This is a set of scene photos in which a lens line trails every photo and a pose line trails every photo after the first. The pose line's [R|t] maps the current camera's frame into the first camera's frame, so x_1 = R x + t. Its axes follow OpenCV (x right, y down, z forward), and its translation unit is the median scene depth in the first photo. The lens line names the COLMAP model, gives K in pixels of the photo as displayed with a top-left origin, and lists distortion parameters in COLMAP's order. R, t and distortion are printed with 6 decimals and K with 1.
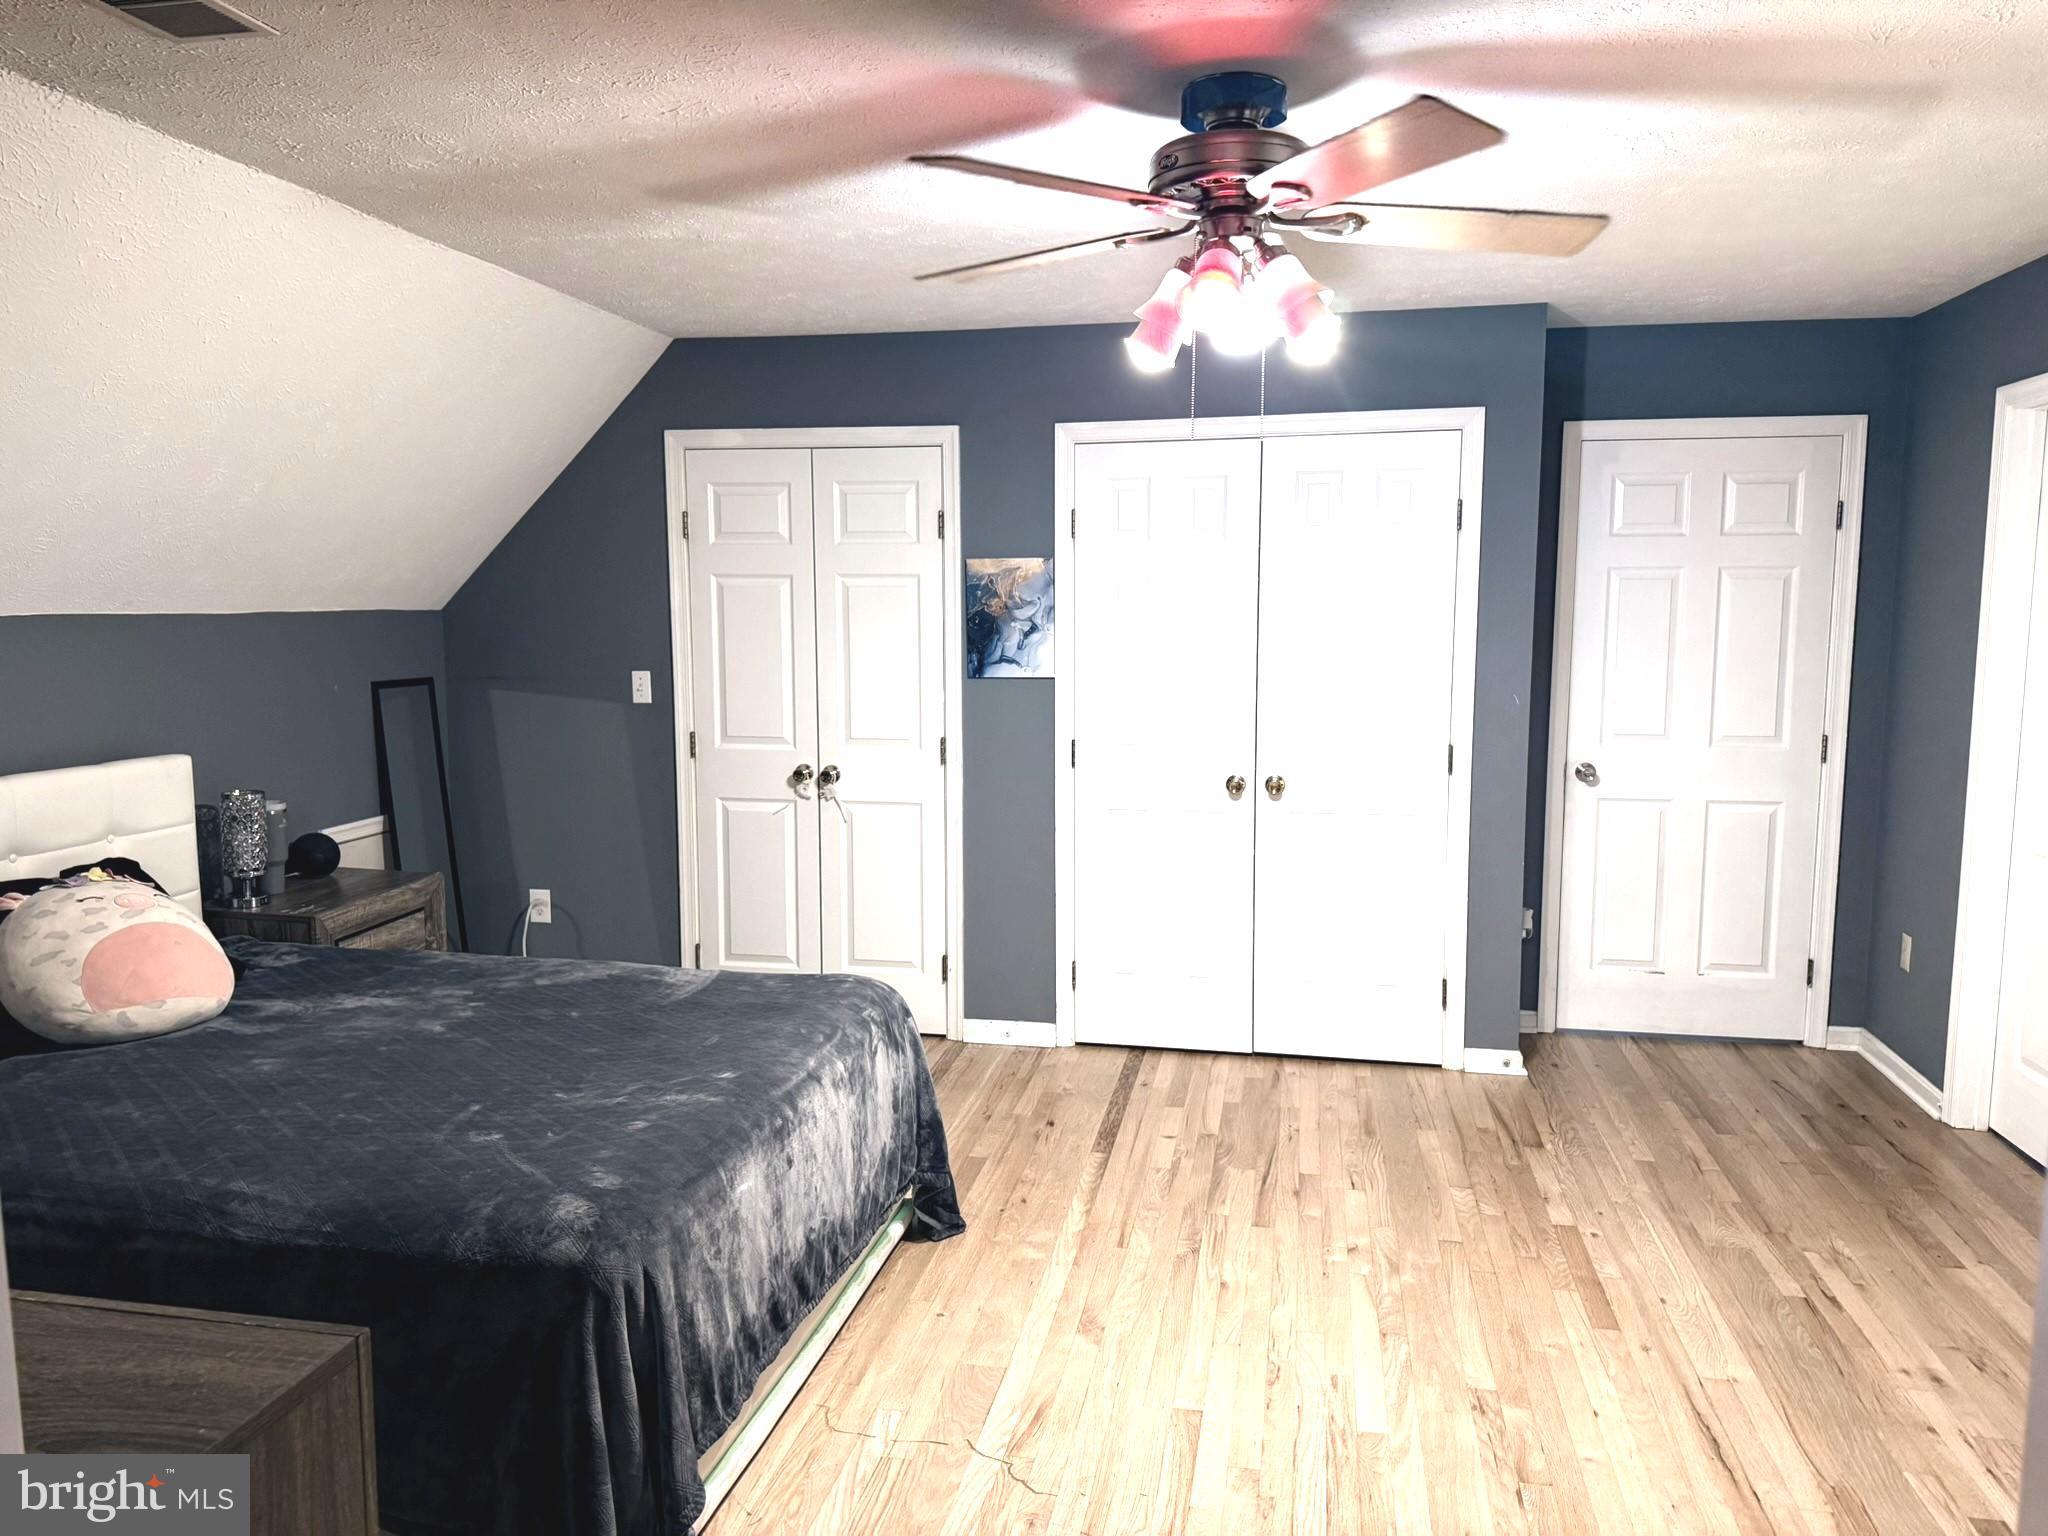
lens RADIAL K [[1437.4, 0, 1024.0], [0, 1437.4, 768.0], [0, 0, 1]] dist [0.071048, -0.082397]
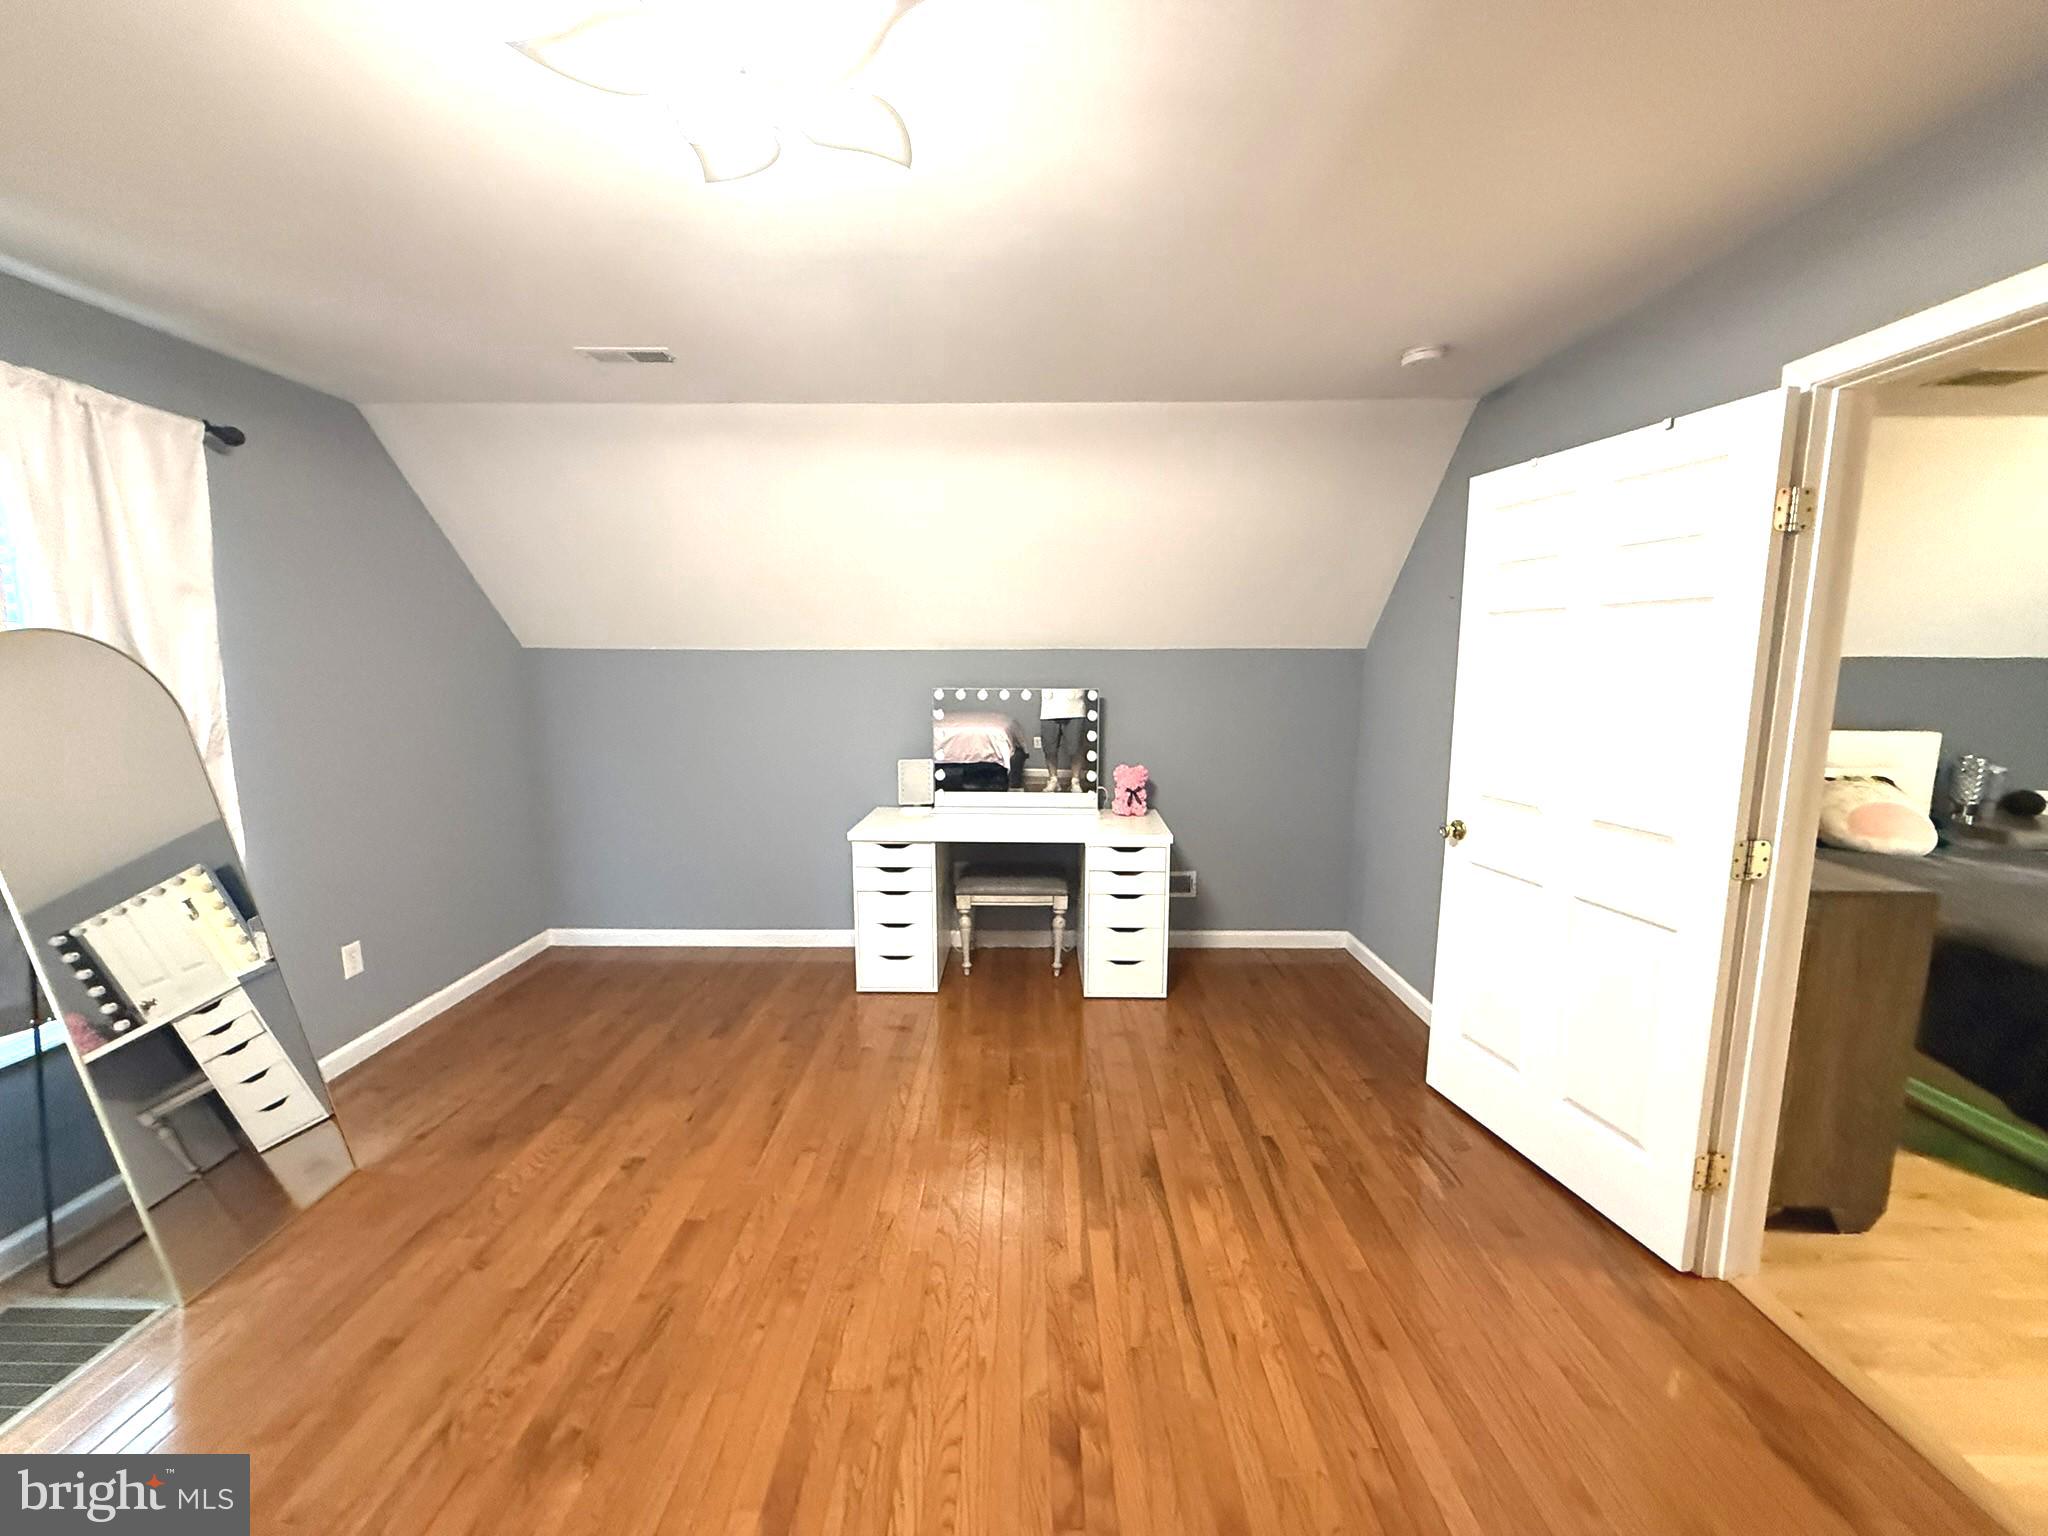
lens RADIAL K [[821.1, 0, 1024.0], [0, 821.1, 768.0], [0, 0, 1]] dist [0.001146, 0.000306]
pose [[0.181529, 0.138945, -0.973520, 0.224524], [-0.119670, 0.985732, 0.118373, 0.045535], [0.976077, 0.095013, 0.195566, -0.320338]]
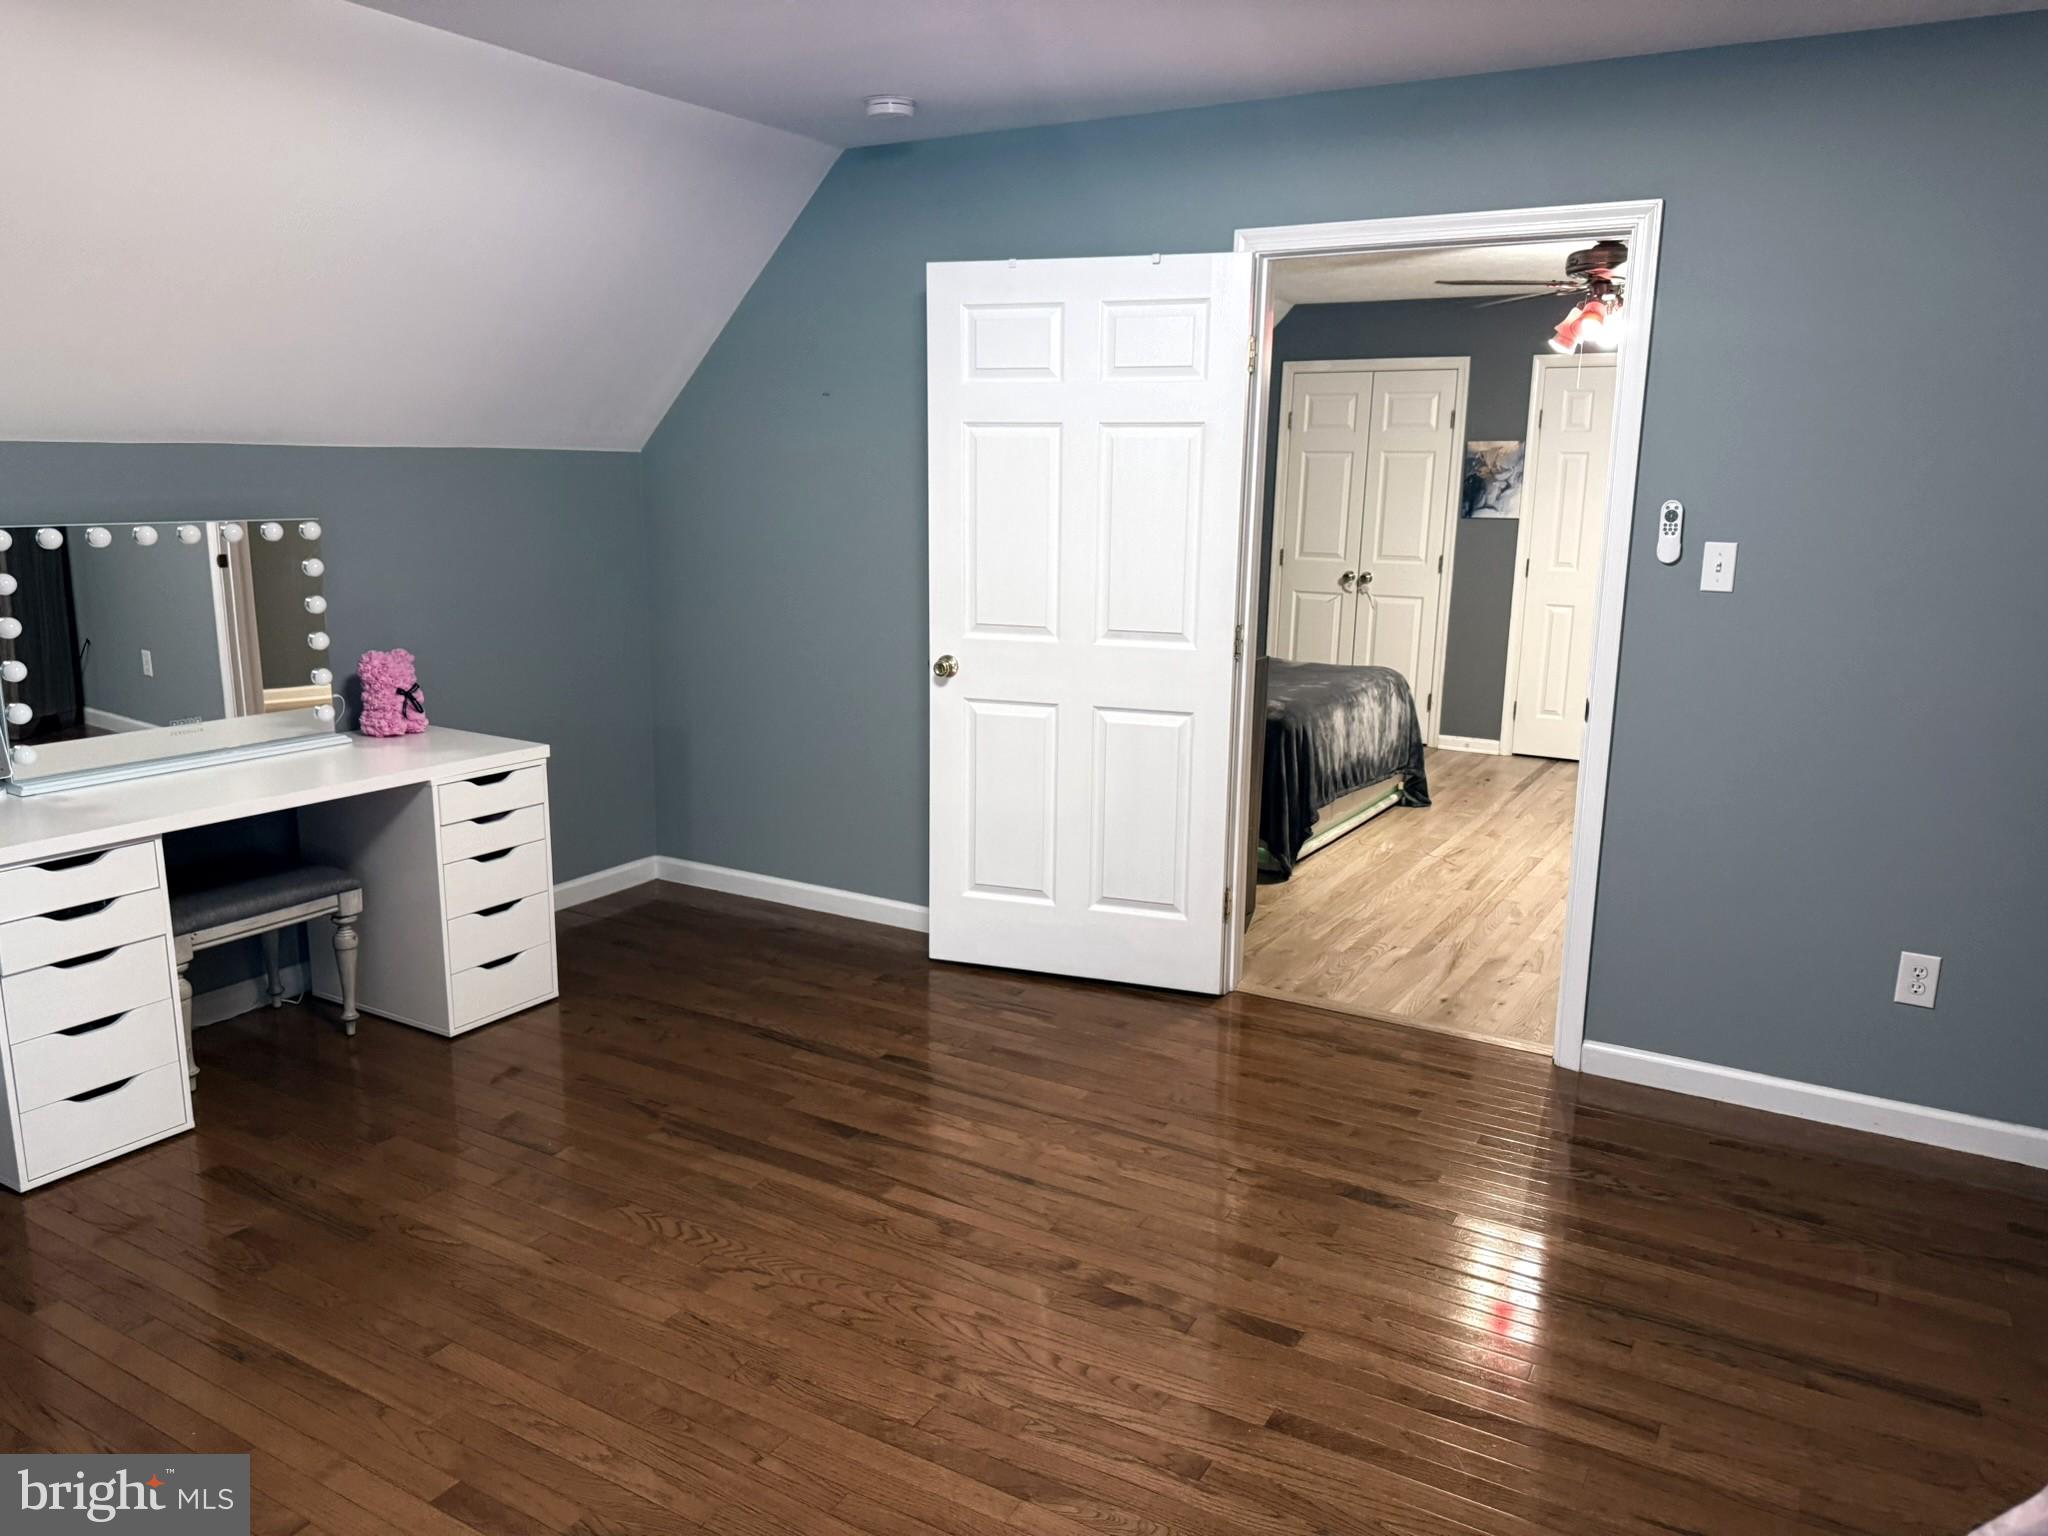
lens RADIAL K [[1470.1, 0, 1024.0], [0, 1470.1, 768.0], [0, 0, 1]] dist [0.168534, -0.281695]
pose [[0.945145, 0.082634, -0.316027, 0.054596], [-0.056914, 0.994334, 0.089785, 0.103274], [0.321656, -0.066873, 0.944492, -0.825765]]
